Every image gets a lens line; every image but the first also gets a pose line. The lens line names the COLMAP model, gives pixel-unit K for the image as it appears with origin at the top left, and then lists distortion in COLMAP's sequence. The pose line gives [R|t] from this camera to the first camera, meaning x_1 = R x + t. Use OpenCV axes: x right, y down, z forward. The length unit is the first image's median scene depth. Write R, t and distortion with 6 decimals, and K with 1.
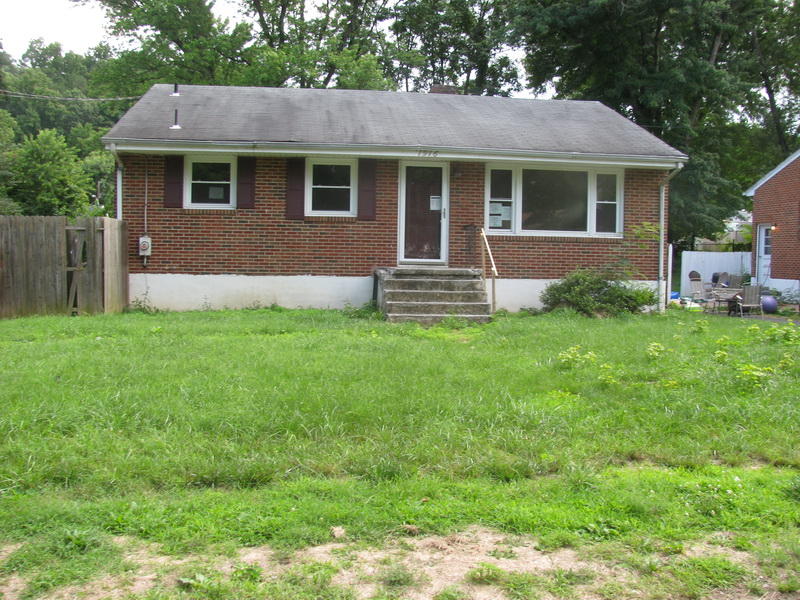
lens RADIAL K [[795.8, 0, 400.0], [0, 795.8, 300.0], [0, 0, 1]] dist [-0.095815, 0.000756]
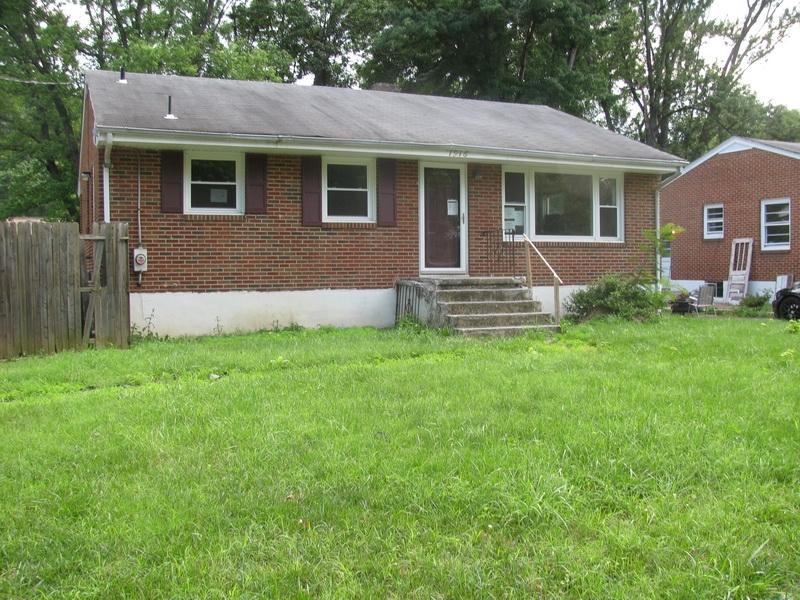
lens RADIAL K [[795.8, 0, 400.0], [0, 795.8, 300.0], [0, 0, 1]] dist [-0.095815, 0.000756]
pose [[0.959295, -0.034798, 0.280253, -0.285774], [0.039069, 0.999190, -0.009668, -0.007660], [-0.279690, 0.020223, 0.959877, 0.131782]]
